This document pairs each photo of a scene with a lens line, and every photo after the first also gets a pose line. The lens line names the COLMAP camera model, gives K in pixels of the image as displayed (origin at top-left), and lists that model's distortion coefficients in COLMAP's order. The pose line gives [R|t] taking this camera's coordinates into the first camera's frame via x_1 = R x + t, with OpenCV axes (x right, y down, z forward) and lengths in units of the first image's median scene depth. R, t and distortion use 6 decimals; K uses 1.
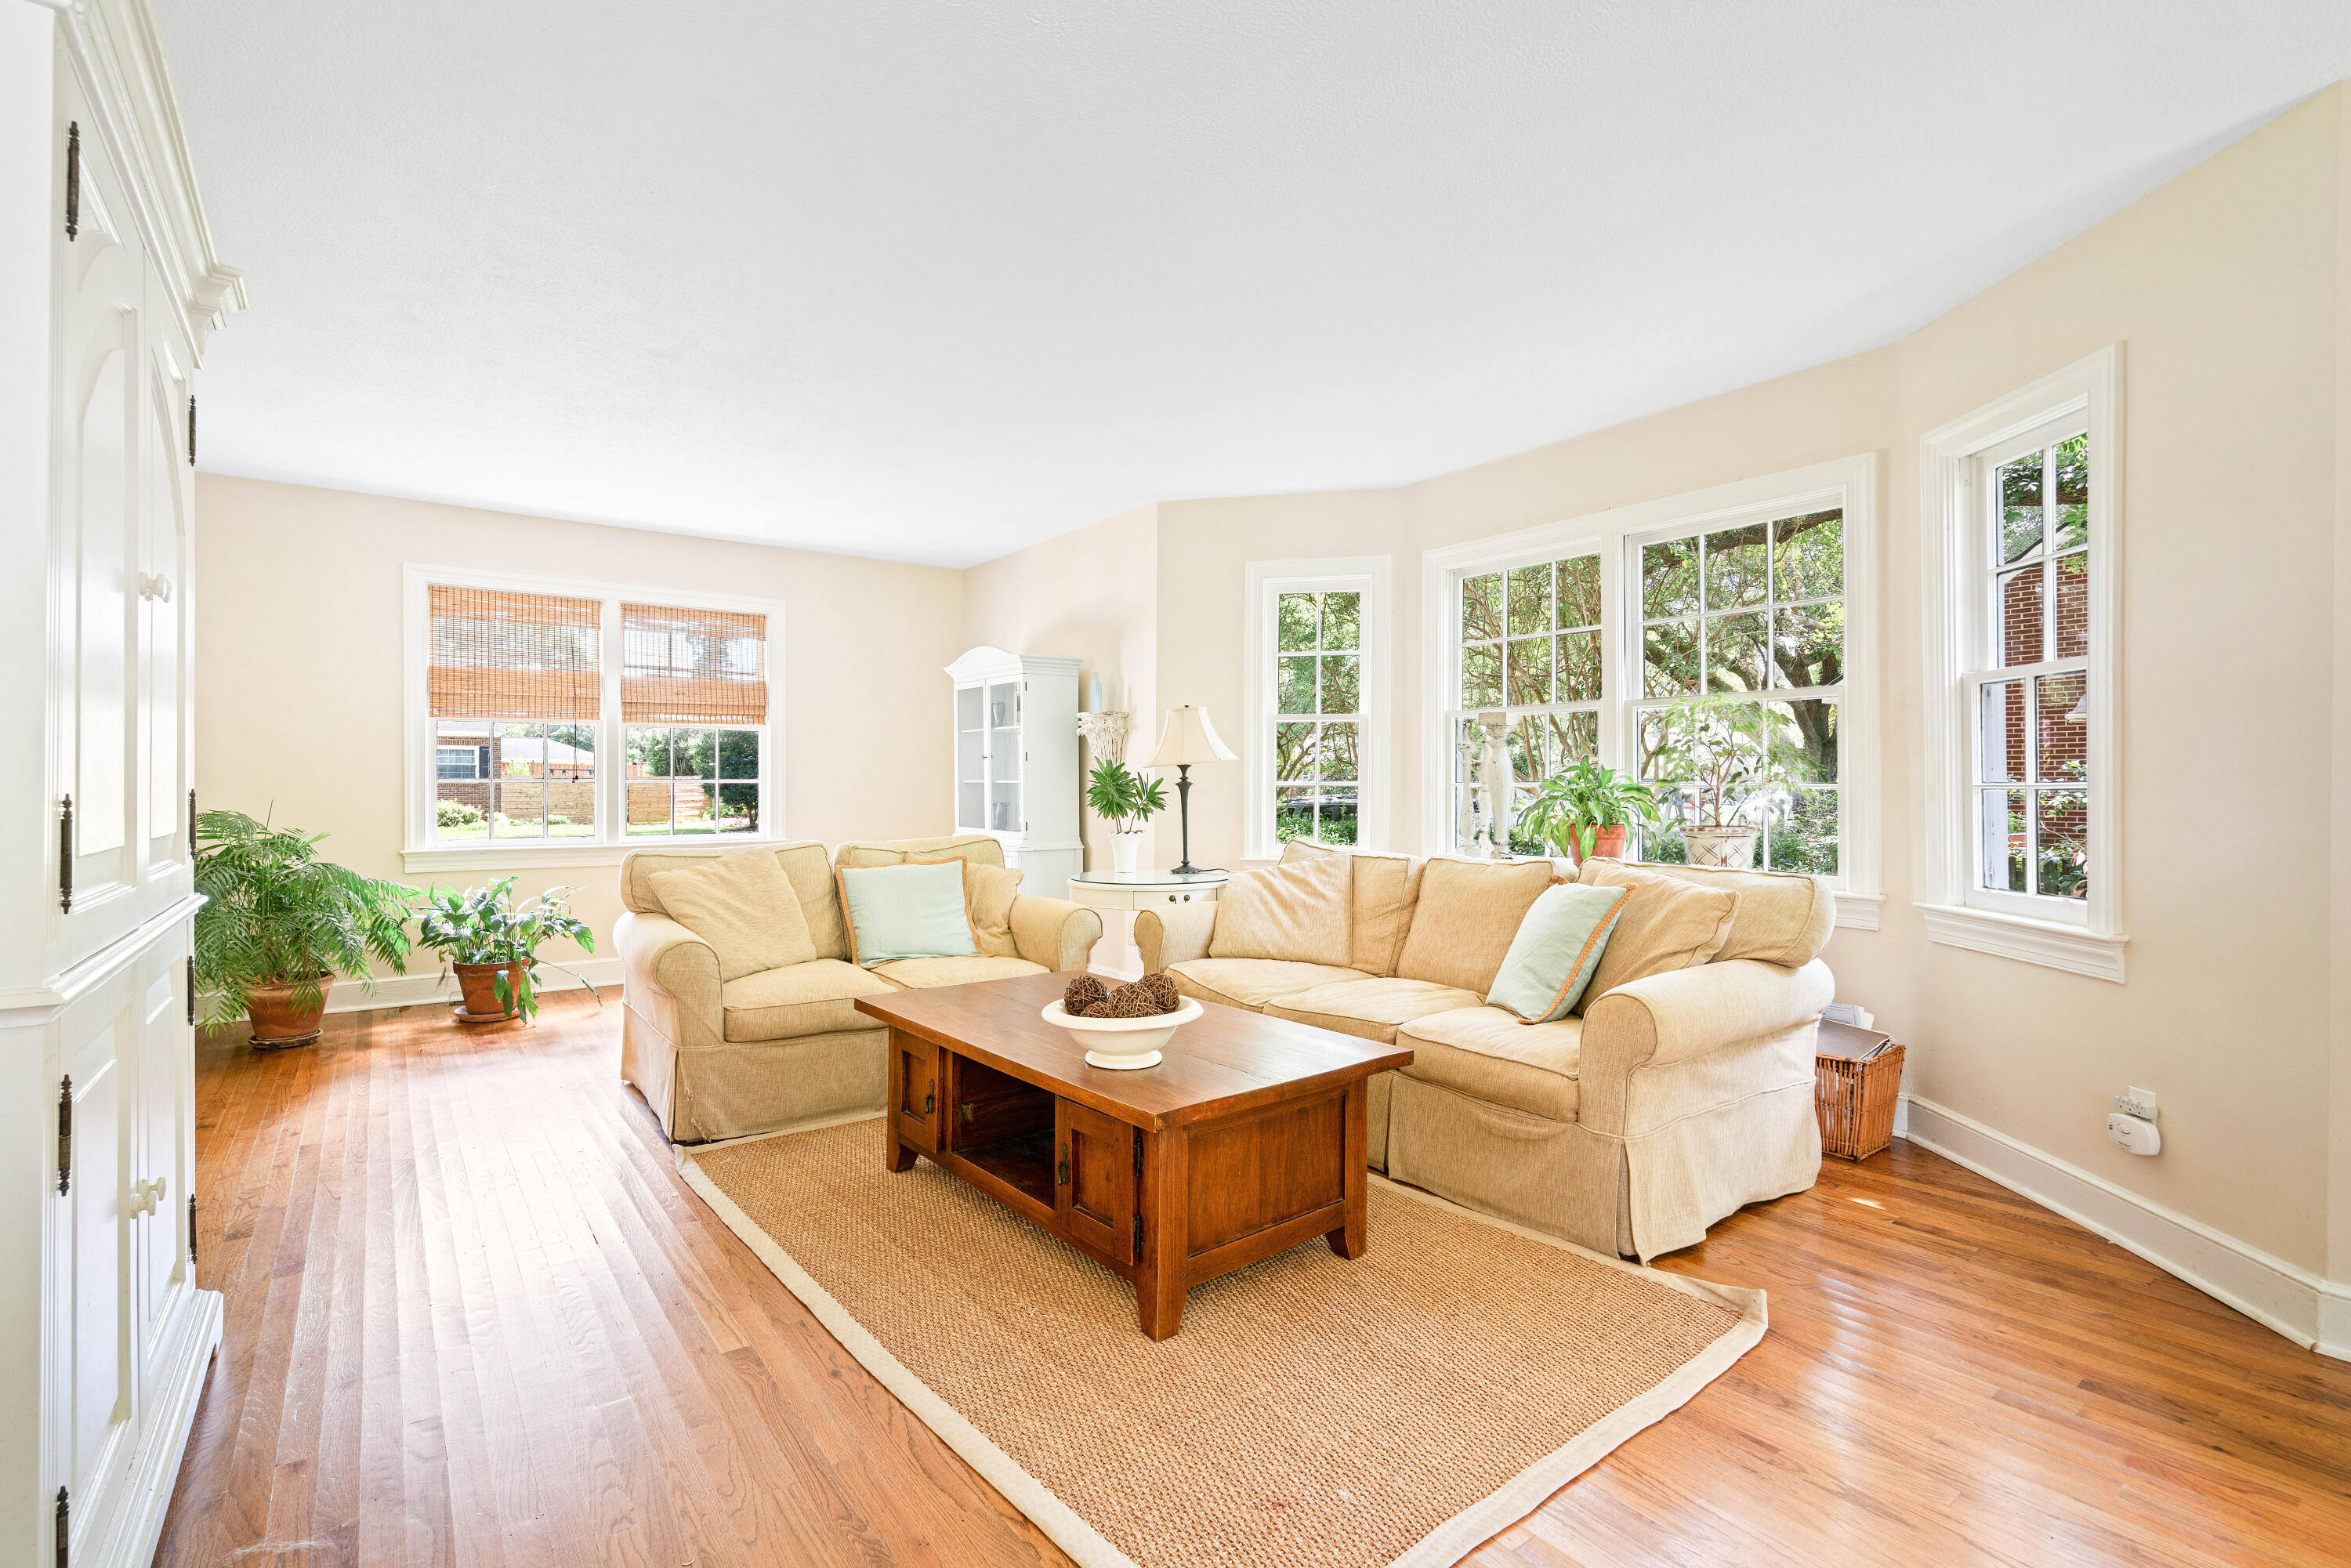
lens RADIAL K [[1070.0, 0, 1162.5], [0, 1070.0, 791.7], [0, 0, 1]] dist [-0.000648, 0.001326]
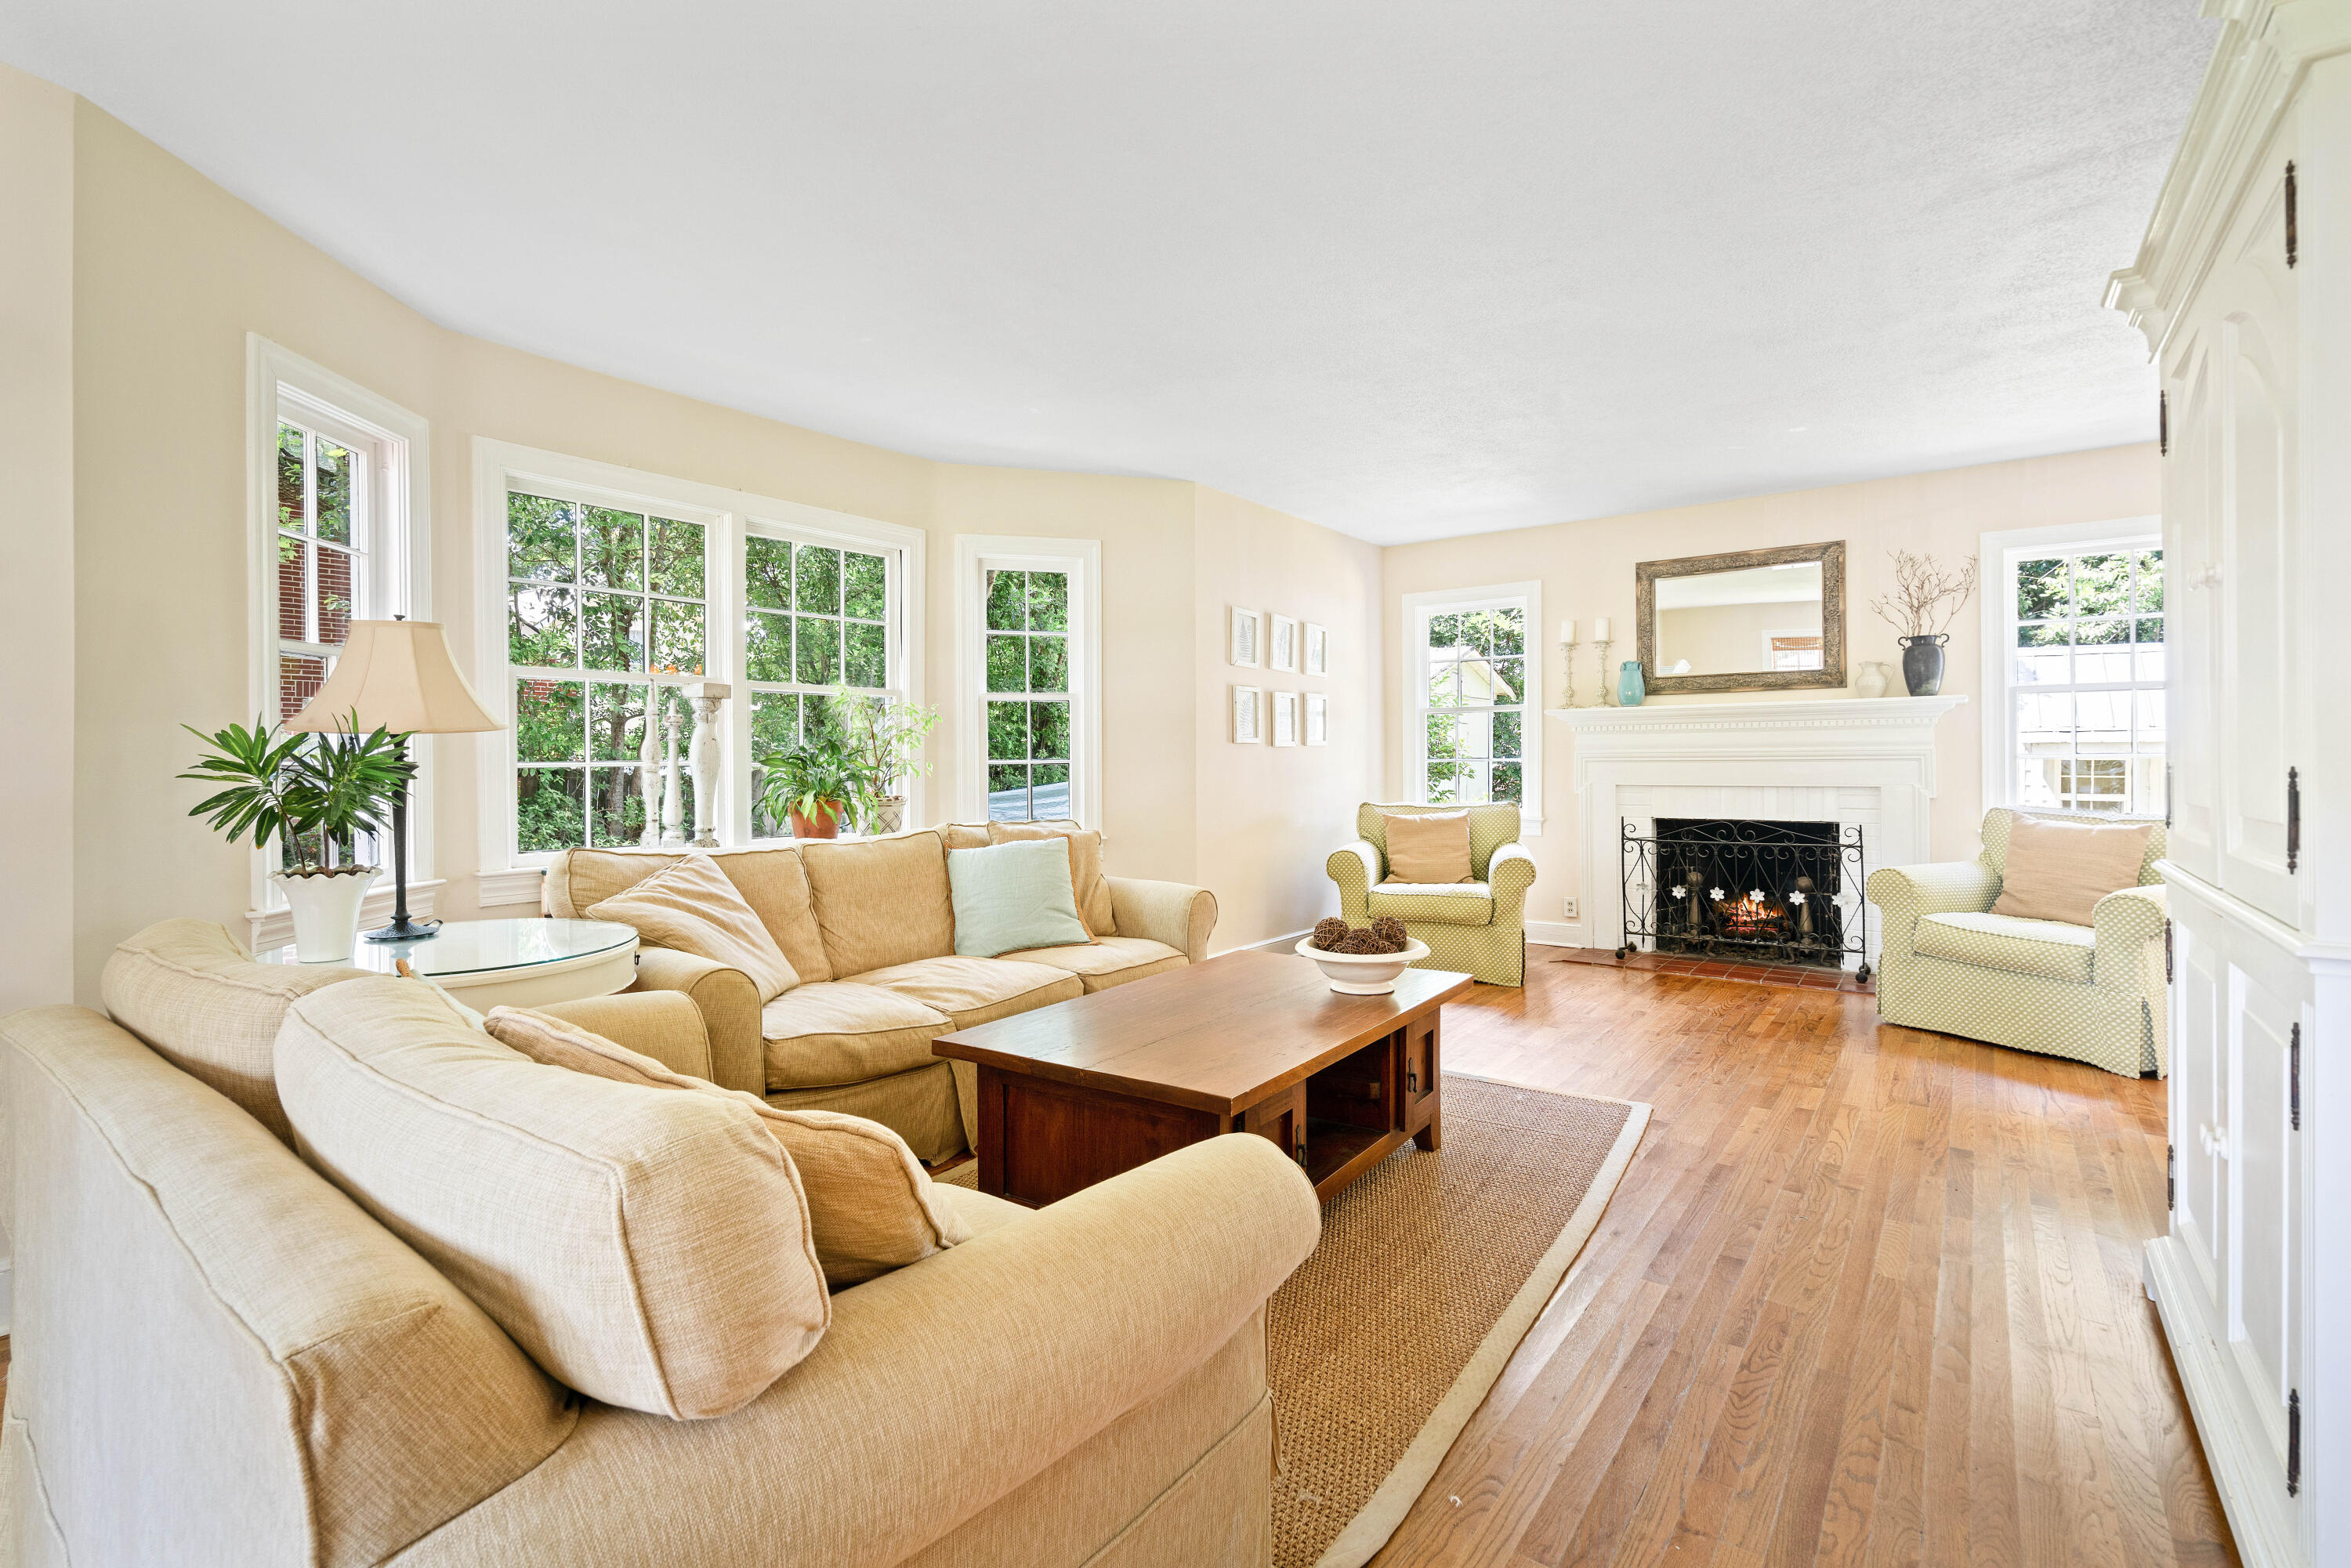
lens RADIAL K [[1092.1, 0, 1168.3], [0, 1092.1, 766.1], [0, 0, 1]] dist [-0.000379, 0.000729]
pose [[-0.271378, -0.003304, 0.962467, -0.591679], [0.010120, 0.999929, 0.006286, -0.007220], [-0.962420, 0.011446, -0.271325, 0.779999]]
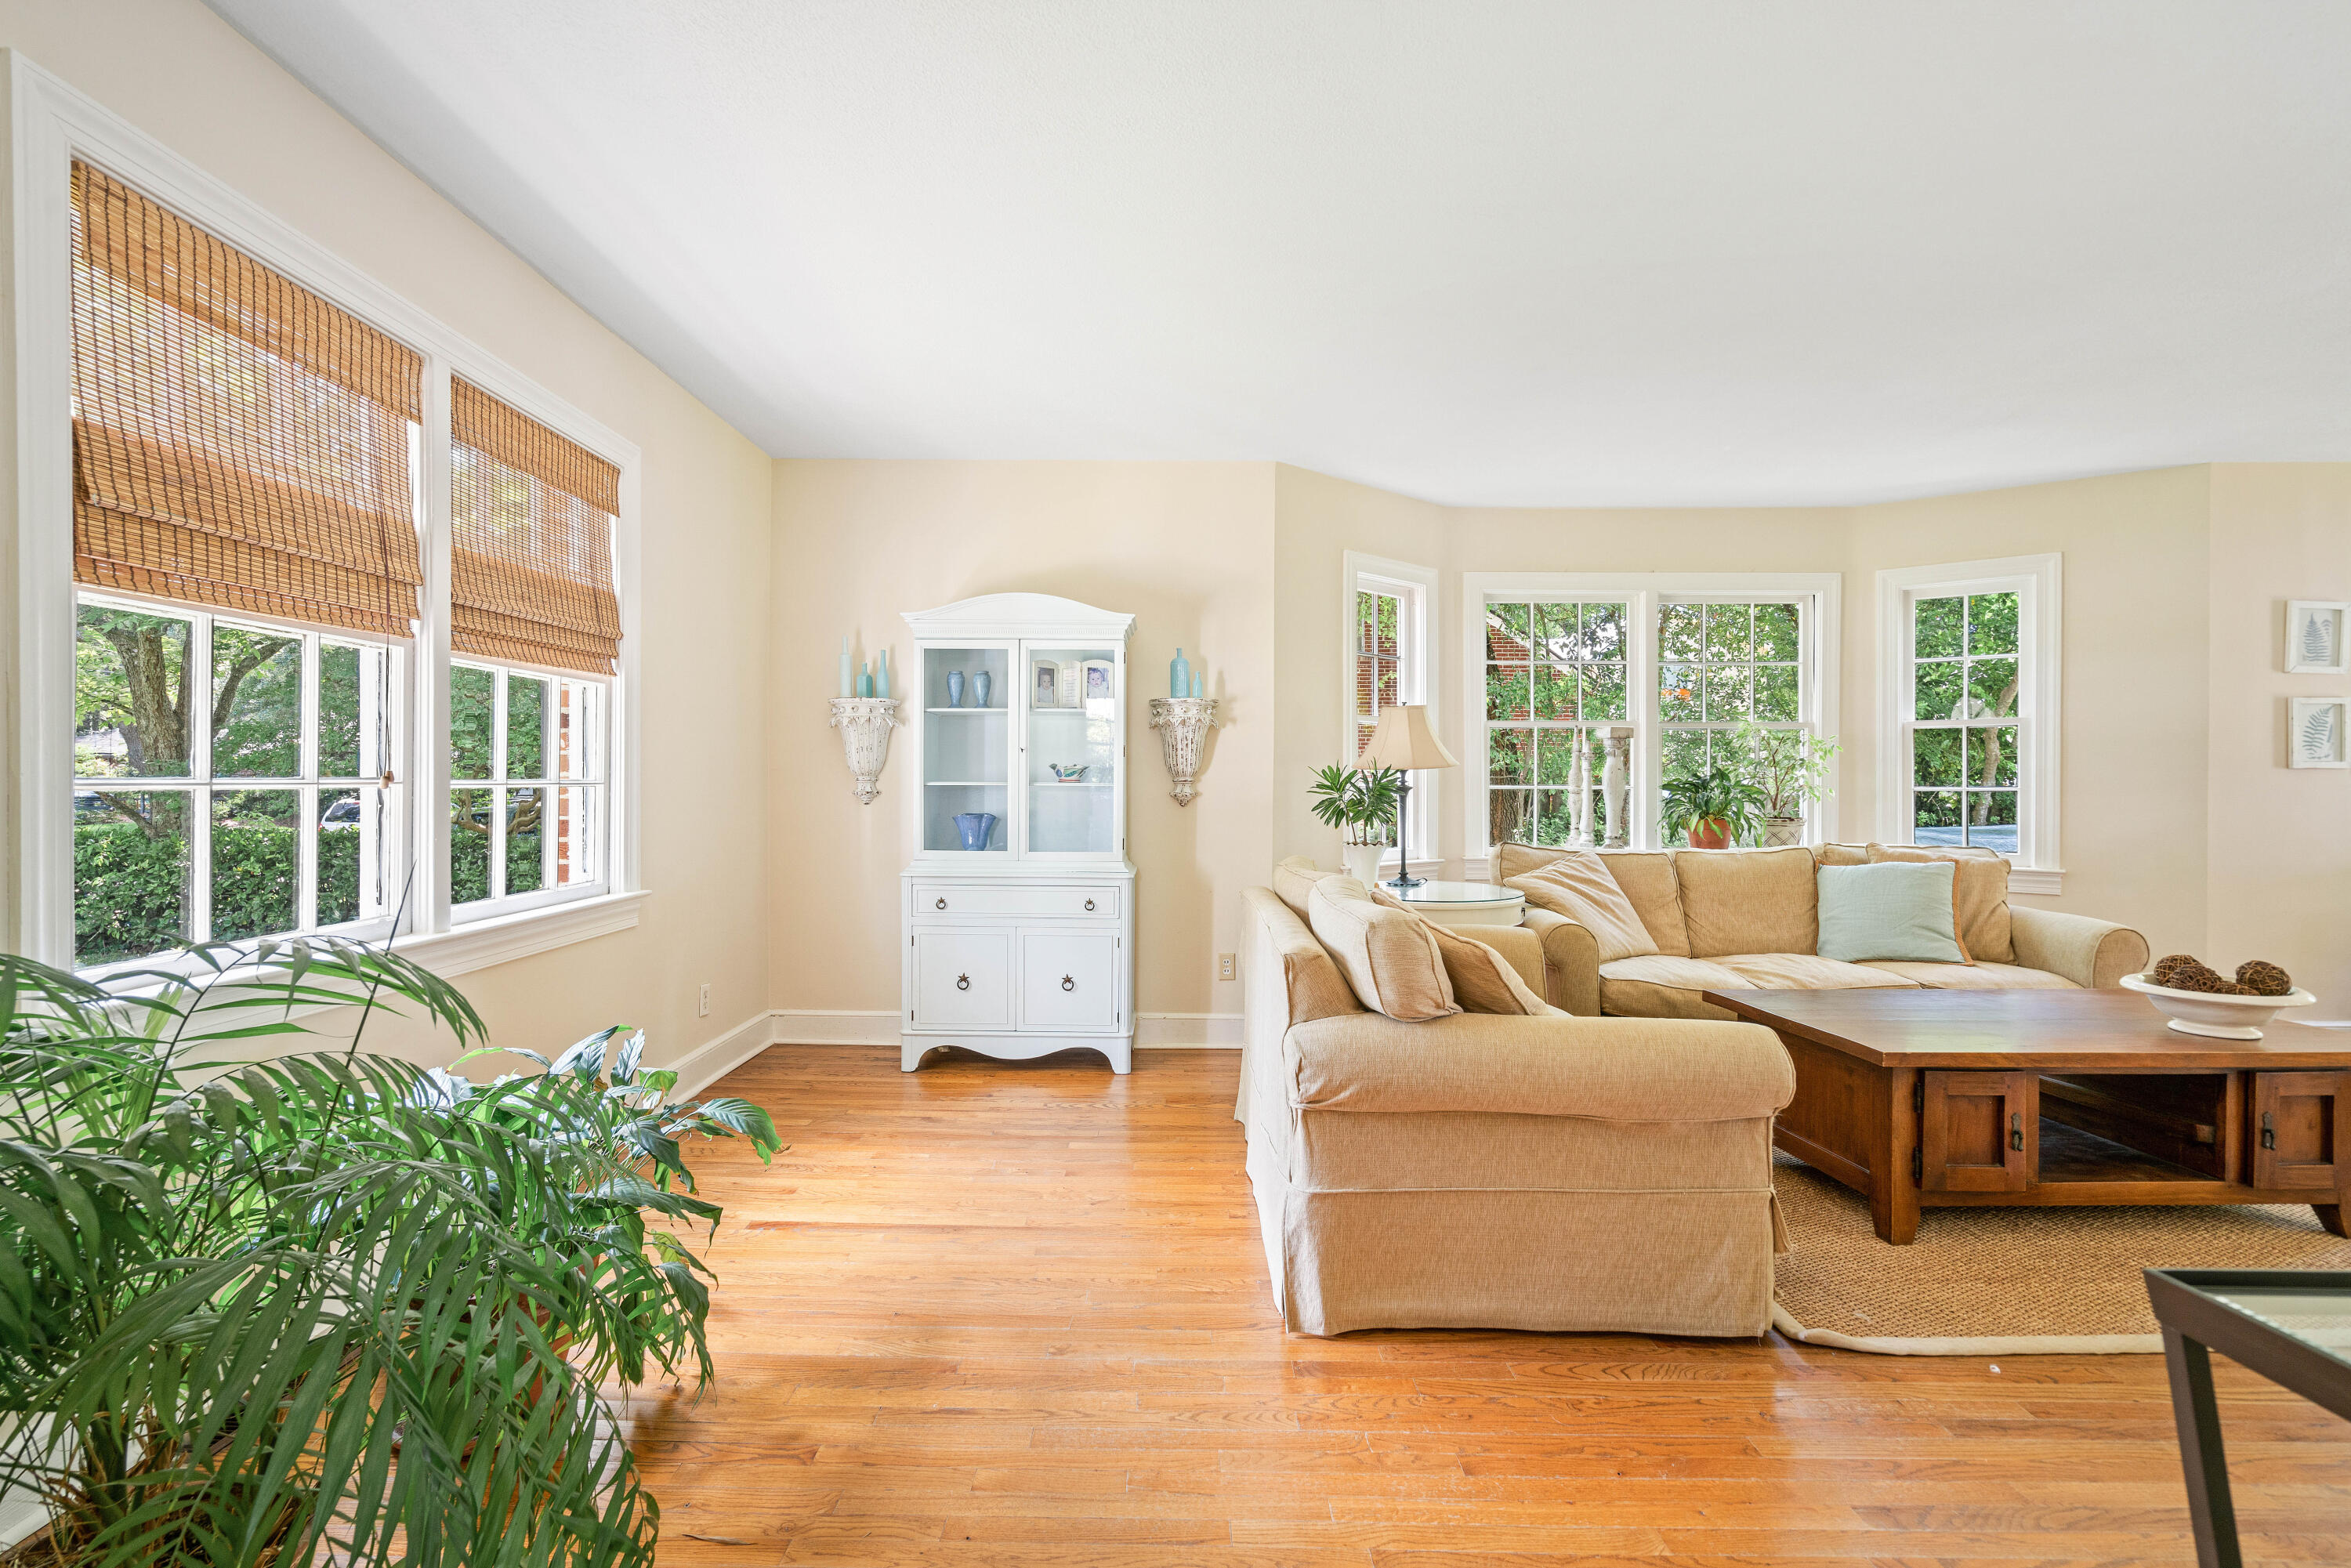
lens RADIAL K [[1072.2, 0, 1167.7], [0, 1072.2, 809.1], [0, 0, 1]] dist [-0.010578, 0.000014]
pose [[0.592398, -0.018806, 0.805426, -0.837133], [0.000968, 0.999743, 0.022632, -0.010190], [-0.805645, -0.012627, 0.592264, 0.615329]]
